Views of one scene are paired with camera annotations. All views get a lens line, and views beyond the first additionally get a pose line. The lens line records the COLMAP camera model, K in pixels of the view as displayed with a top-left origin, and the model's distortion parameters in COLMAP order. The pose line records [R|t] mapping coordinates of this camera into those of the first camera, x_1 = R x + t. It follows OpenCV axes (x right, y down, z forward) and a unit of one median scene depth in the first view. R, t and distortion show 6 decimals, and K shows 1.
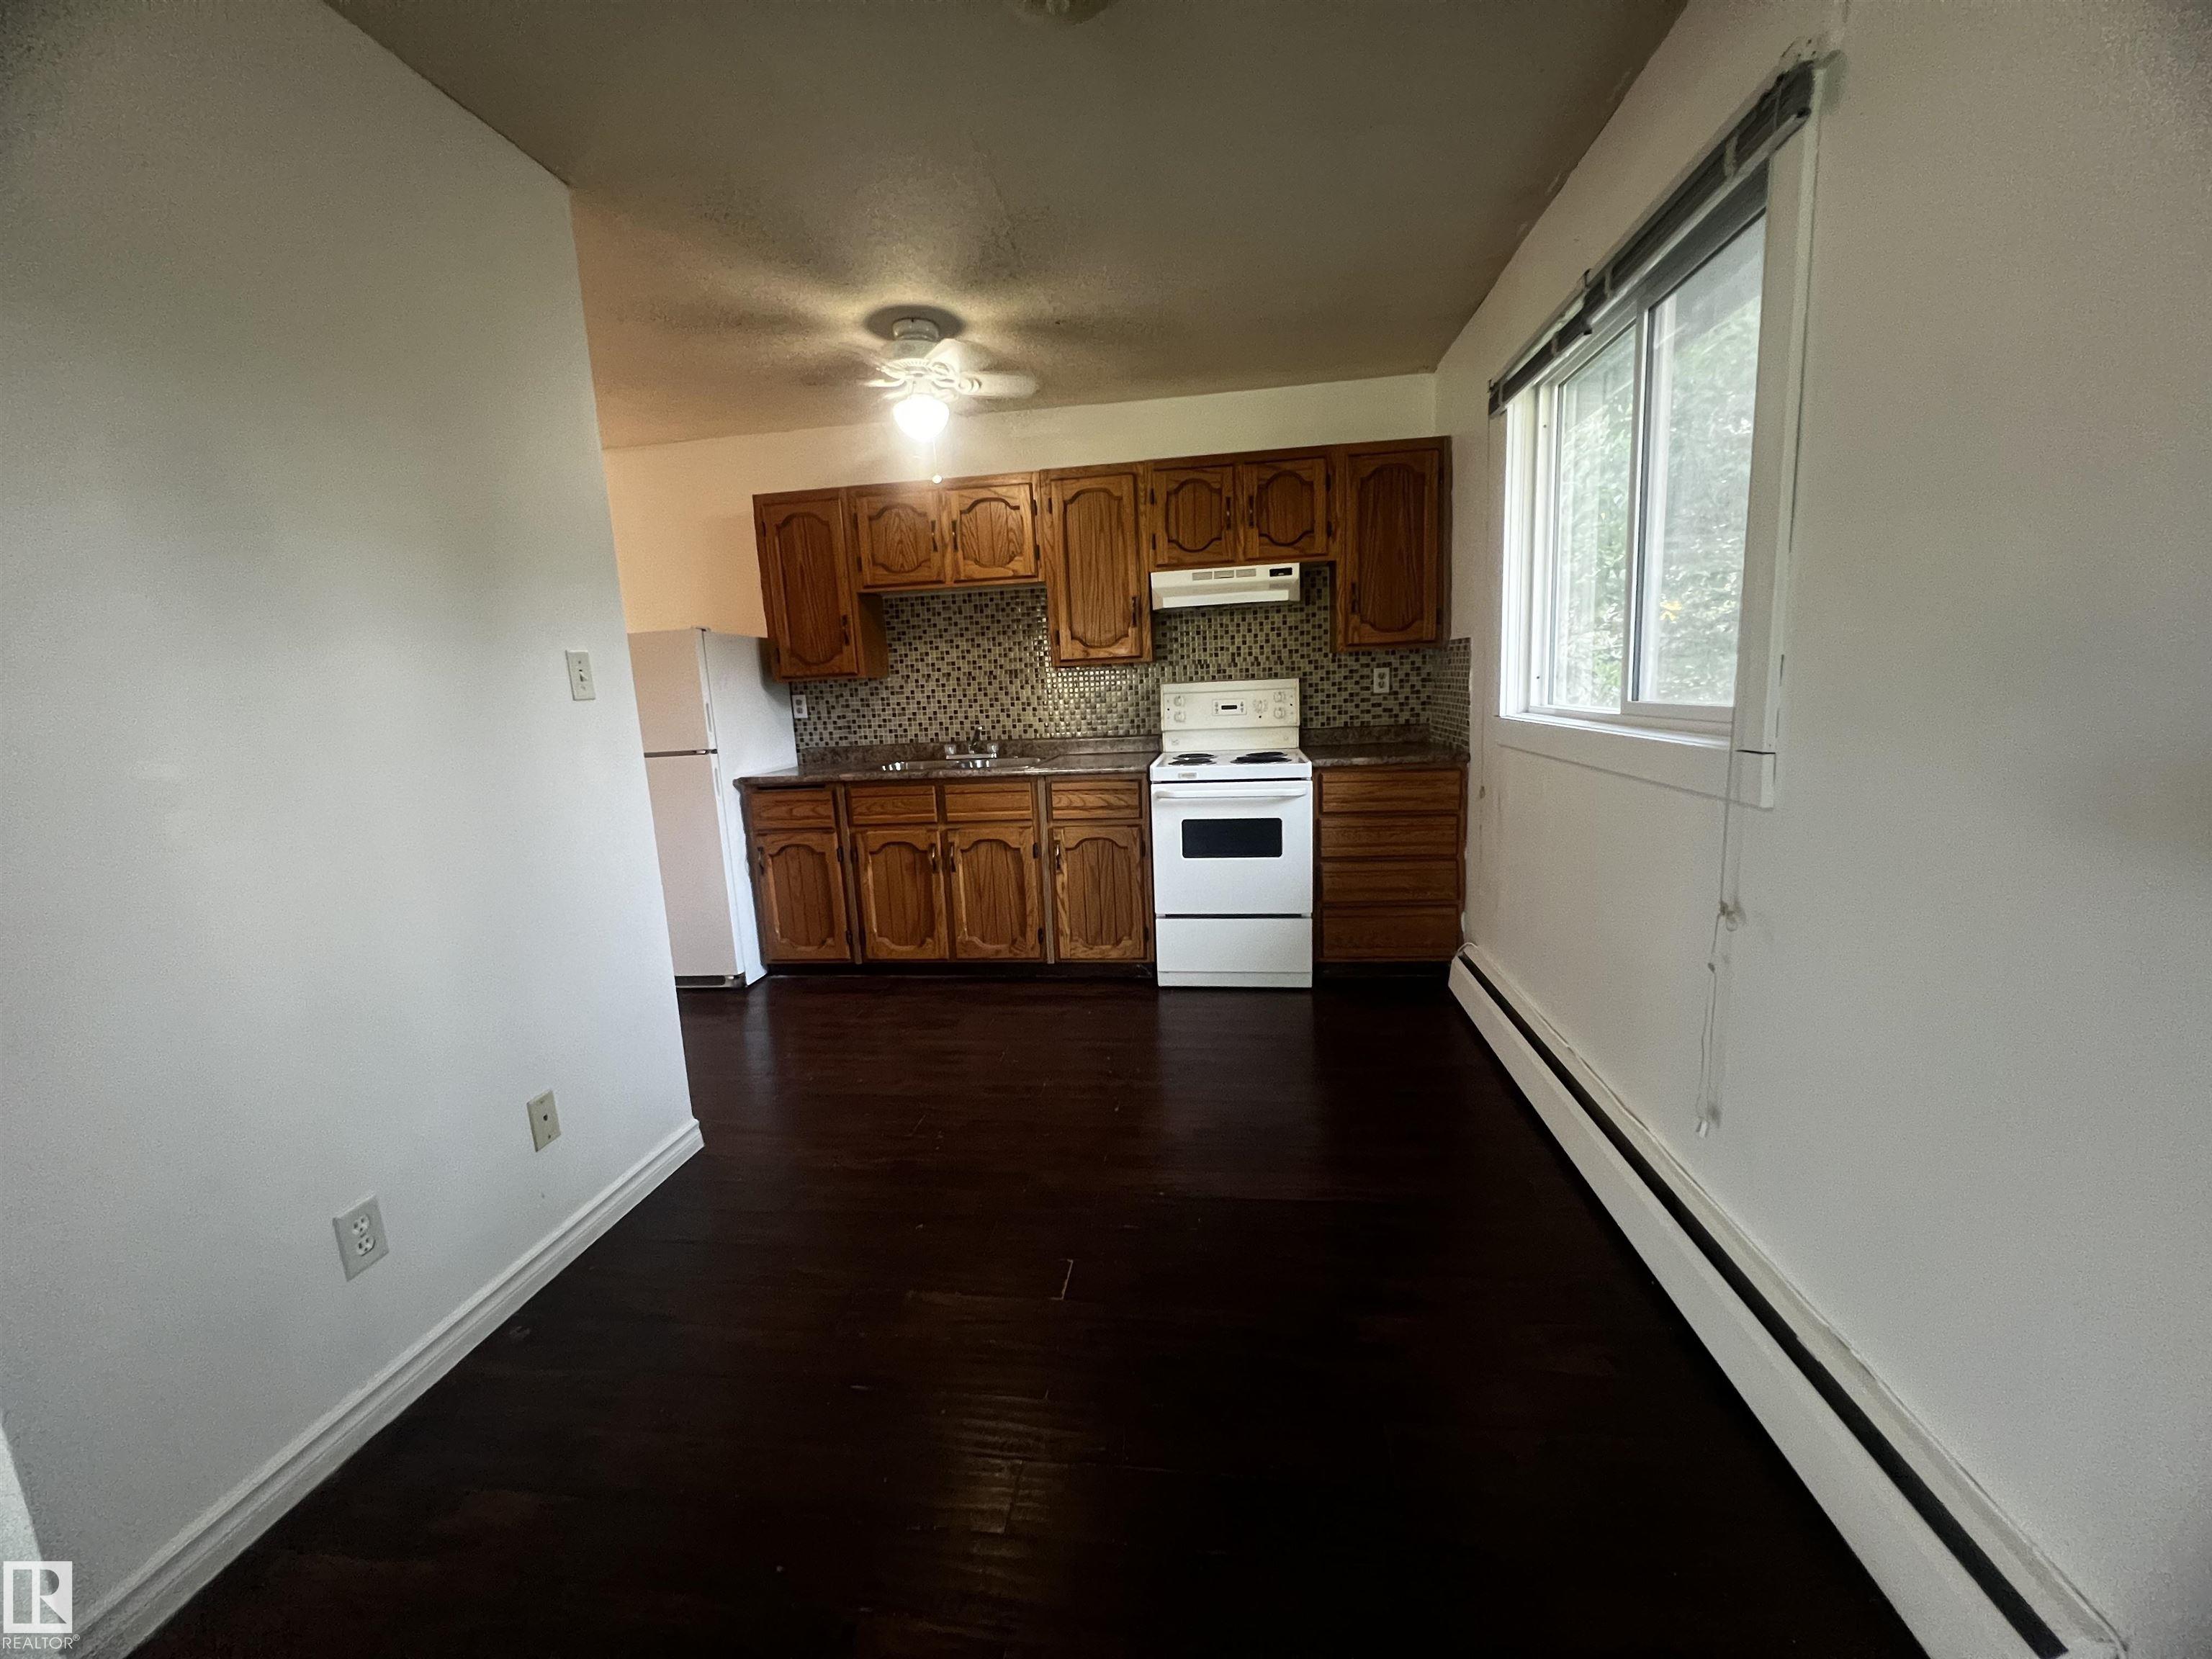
lens RADIAL K [[883.8, 0, 1108.6], [0, 883.8, 831.9], [0, 0, 1]] dist [-0.002104, -0.000057]
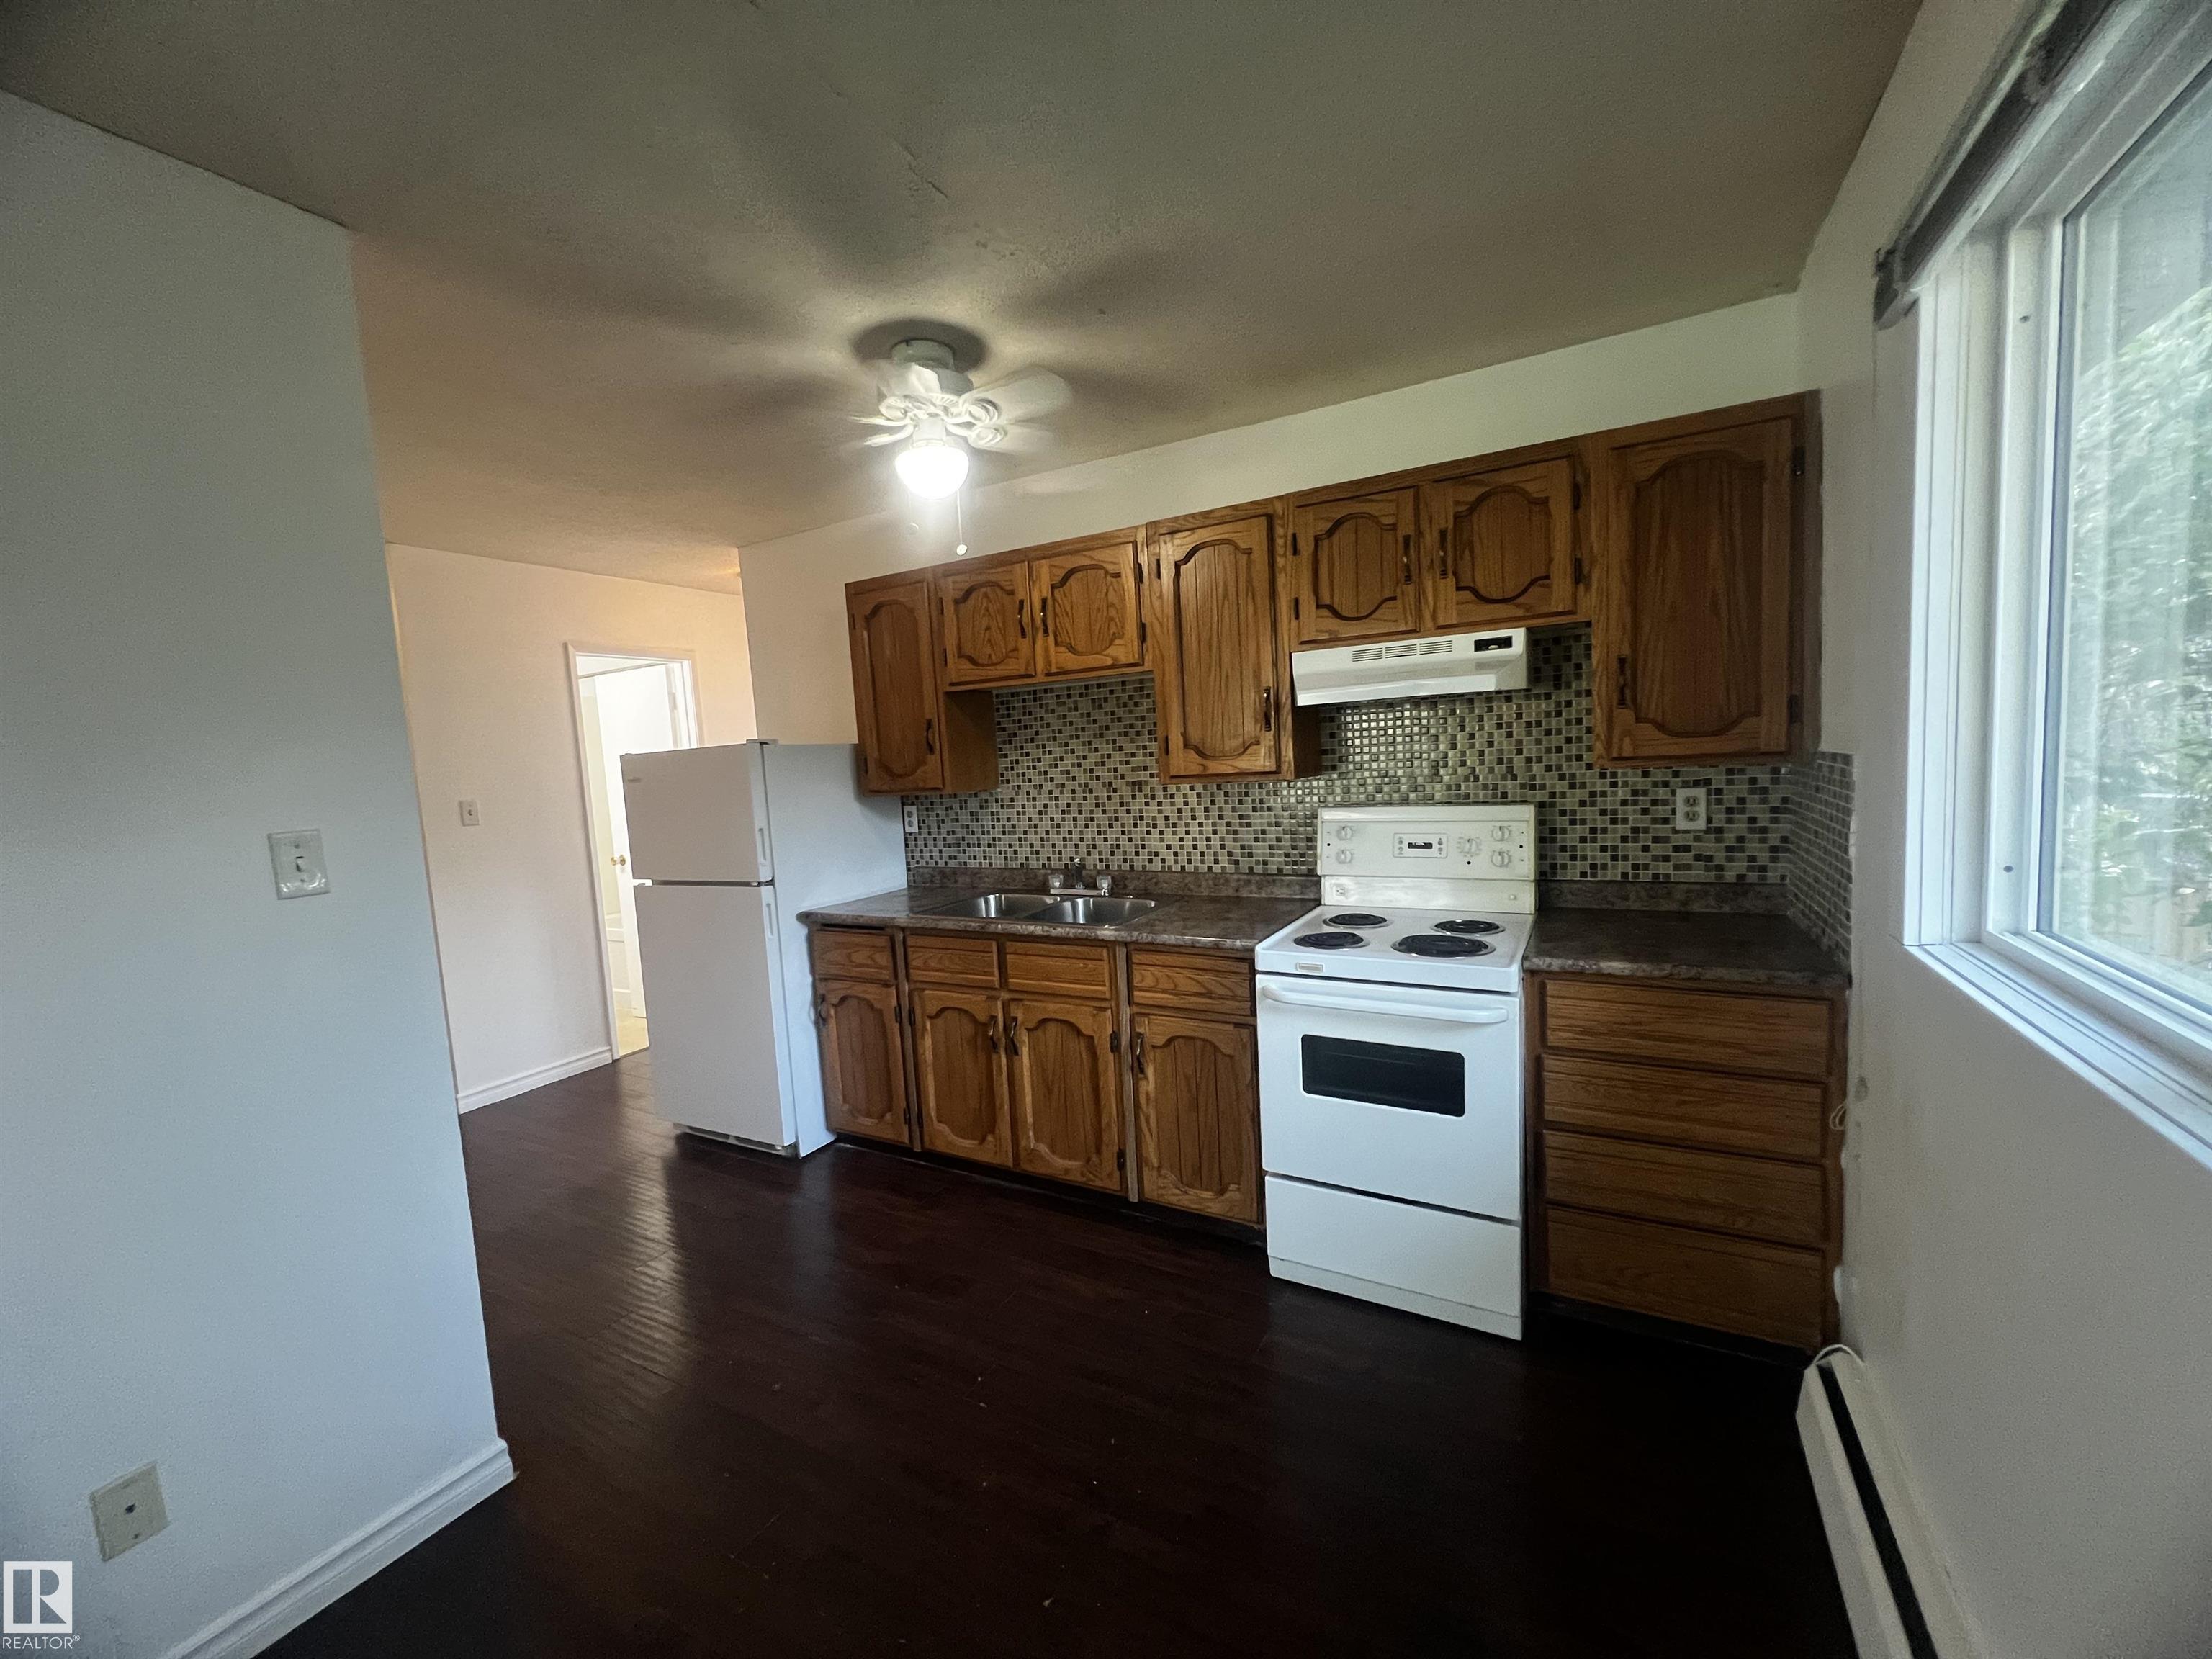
lens RADIAL K [[883.8, 0, 1108.6], [0, 883.8, 831.9], [0, 0, 1]] dist [-0.002104, -0.000057]
pose [[0.929797, 0.028456, -0.366971, 0.168474], [-0.049311, 0.997650, -0.047579, -0.112510], [0.364755, 0.062334, 0.929015, 0.310993]]
